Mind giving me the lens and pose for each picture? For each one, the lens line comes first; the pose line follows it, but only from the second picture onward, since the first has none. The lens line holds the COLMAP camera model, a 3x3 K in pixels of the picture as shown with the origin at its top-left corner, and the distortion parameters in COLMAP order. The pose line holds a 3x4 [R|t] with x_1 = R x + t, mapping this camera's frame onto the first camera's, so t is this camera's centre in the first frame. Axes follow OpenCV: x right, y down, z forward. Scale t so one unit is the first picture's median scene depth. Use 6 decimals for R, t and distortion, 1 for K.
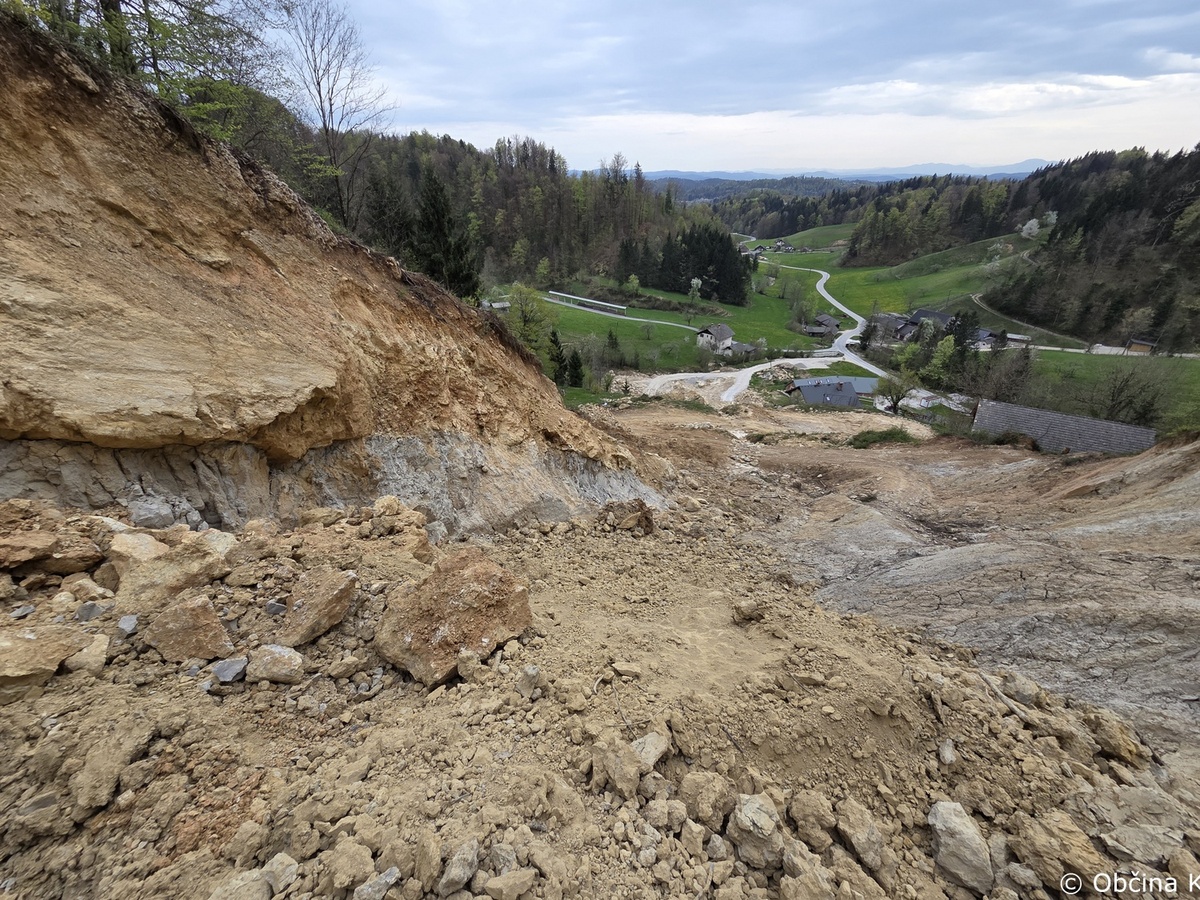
lens RADIAL K [[487.5, 0, 602.8], [0, 487.5, 446.4], [0, 0, 1]] dist [-0.002261, 0.000468]
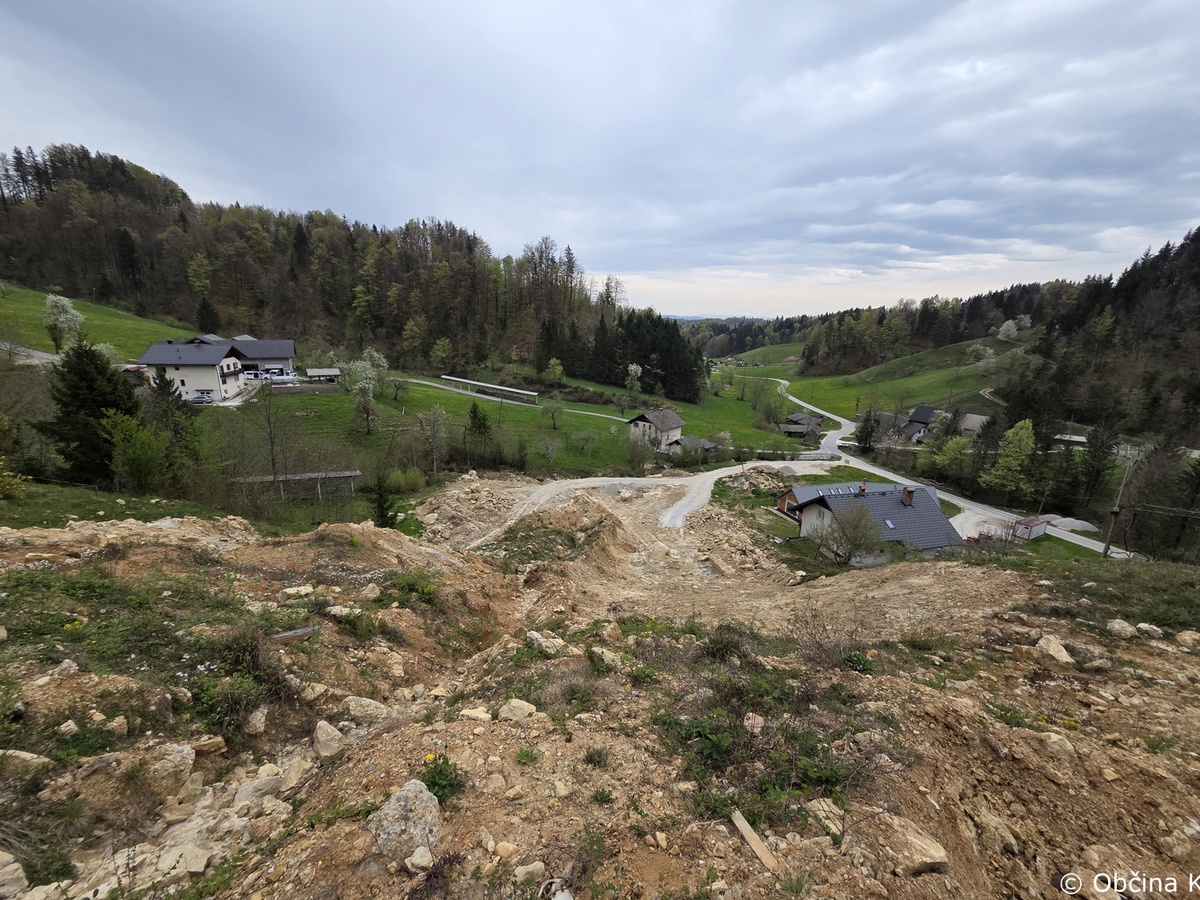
lens RADIAL K [[487.5, 0, 602.8], [0, 487.5, 446.4], [0, 0, 1]] dist [-0.002261, 0.000468]
pose [[0.996701, 0.016755, 0.079411, 0.261858], [0.003117, 0.969832, -0.243754, -0.093924], [-0.081099, 0.243198, 0.966580, 0.914988]]
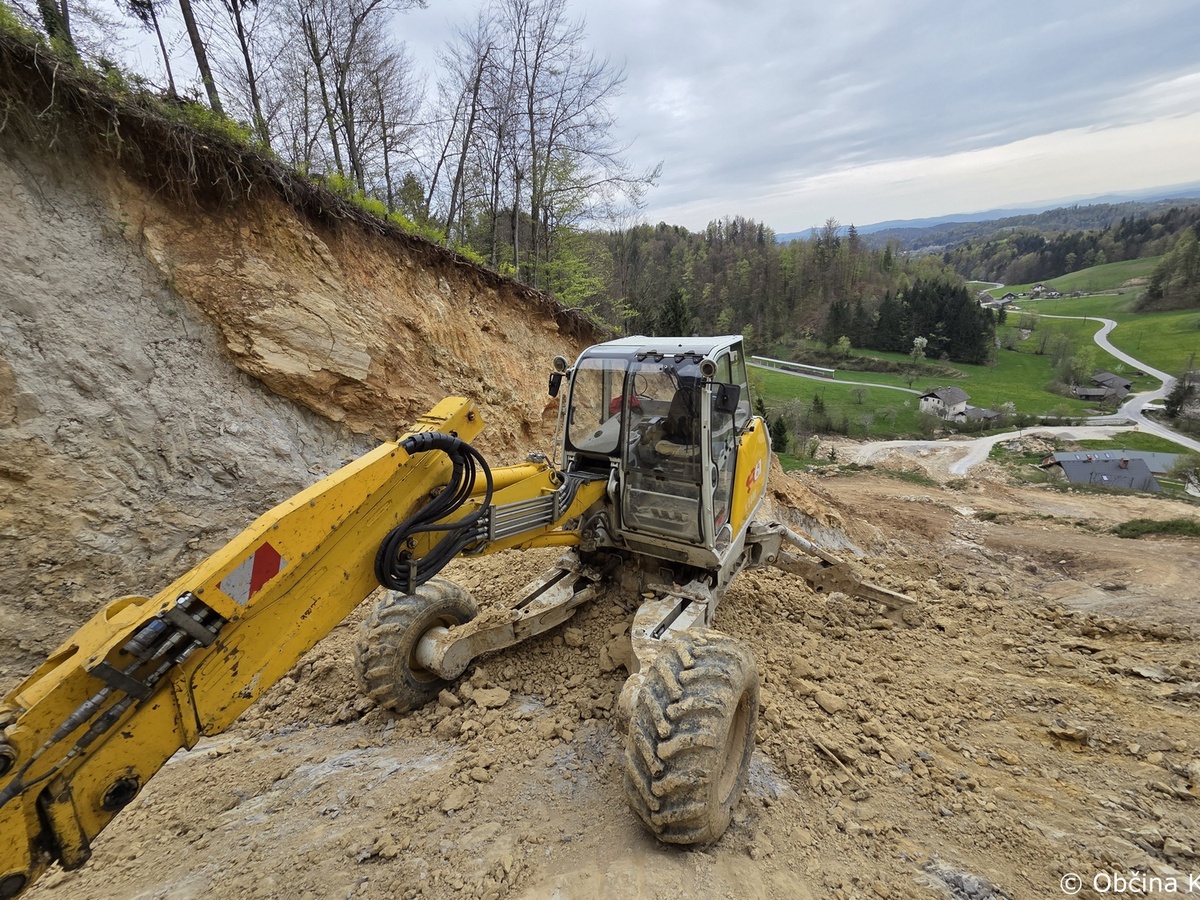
lens RADIAL K [[487.5, 0, 602.8], [0, 487.5, 446.4], [0, 0, 1]] dist [-0.002261, 0.000468]
pose [[0.924158, 0.036658, -0.380247, -0.010804], [-0.082157, 0.991165, -0.104122, 0.005604], [0.373071, 0.127466, 0.919005, -0.109131]]
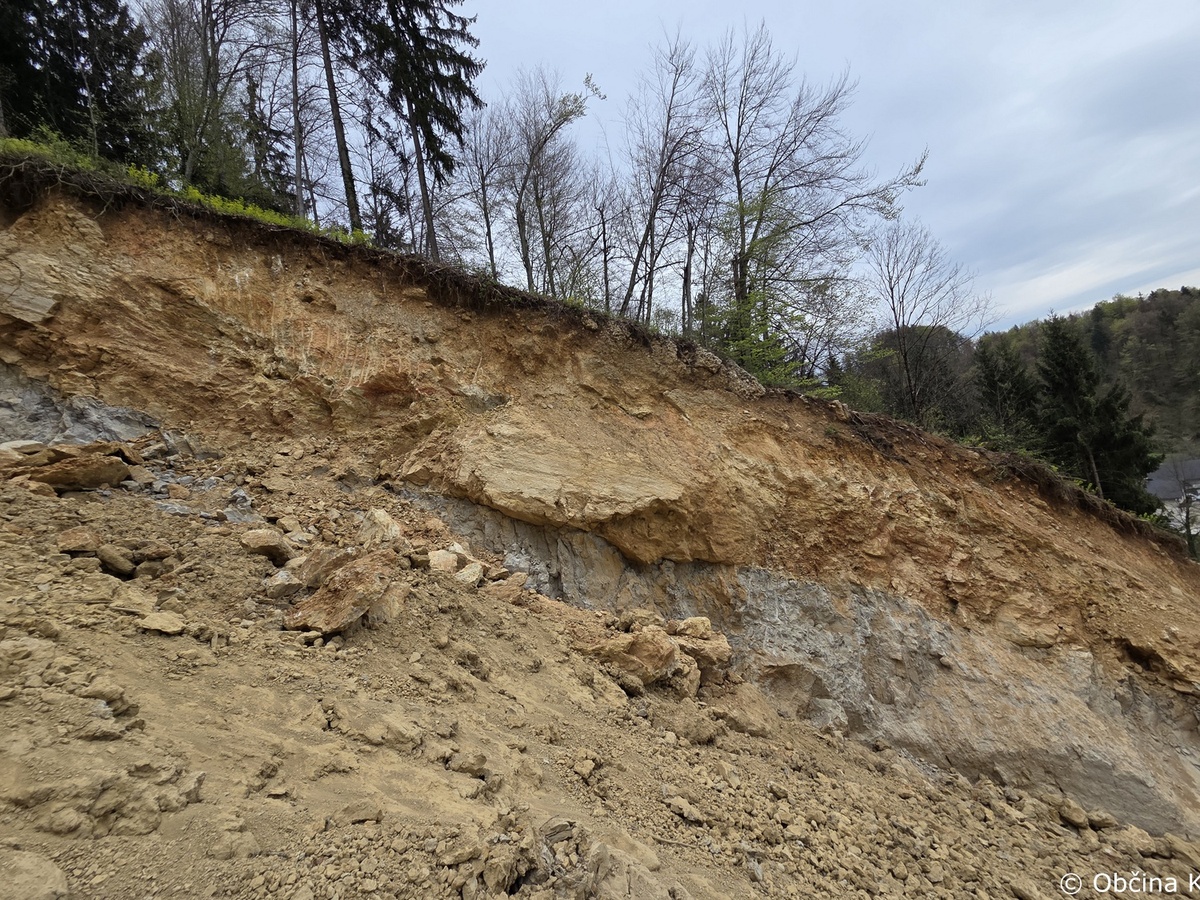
lens RADIAL K [[487.5, 0, 602.8], [0, 487.5, 446.4], [0, 0, 1]] dist [-0.002261, 0.000468]
pose [[0.400183, -0.131518, -0.906949, 0.038293], [-0.232081, 0.942845, -0.239126, 0.006265], [0.886562, 0.306179, 0.346788, 0.041556]]
